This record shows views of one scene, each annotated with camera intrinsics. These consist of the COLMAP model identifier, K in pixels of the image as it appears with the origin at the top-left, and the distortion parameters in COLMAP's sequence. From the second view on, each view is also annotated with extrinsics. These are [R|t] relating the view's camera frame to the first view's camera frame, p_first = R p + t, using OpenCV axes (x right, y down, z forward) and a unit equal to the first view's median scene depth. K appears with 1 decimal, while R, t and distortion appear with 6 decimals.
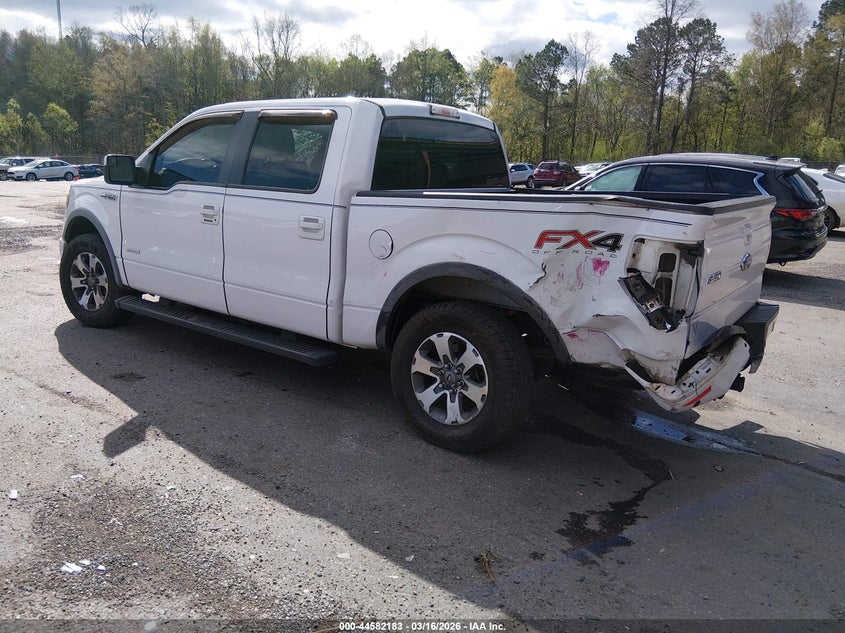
lens RADIAL K [[662.0, 0, 436.0], [0, 662.0, 318.2], [0, 0, 1]] dist [0.006166, 0.002461]
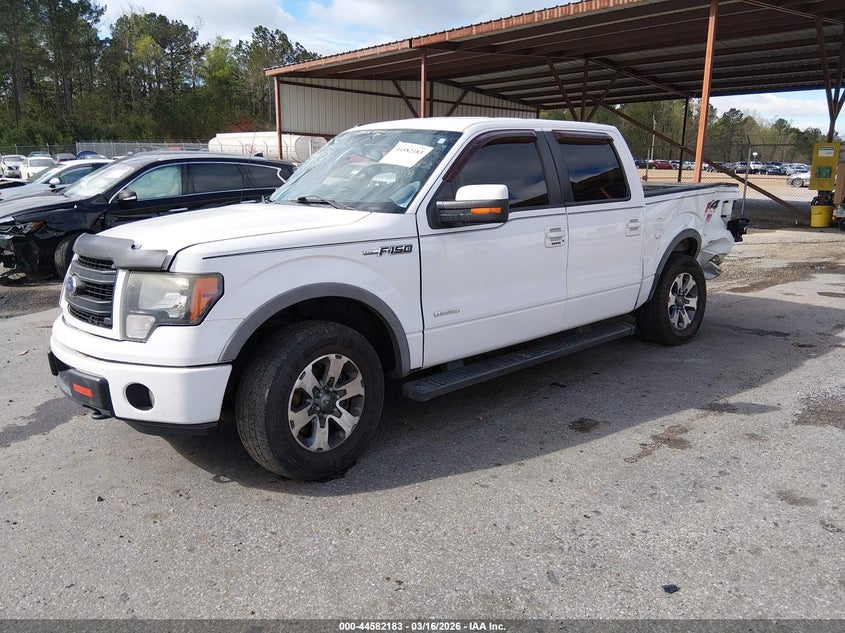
lens RADIAL K [[685.7, 0, 422.5], [0, 685.7, 316.5], [0, 0, 1]] dist [0.105620, 0.001429]
pose [[0.161233, -0.248500, 0.955119, -1.402683], [0.234462, 0.949718, 0.207515, -0.307668], [-0.958661, 0.190480, 0.211390, 1.011625]]
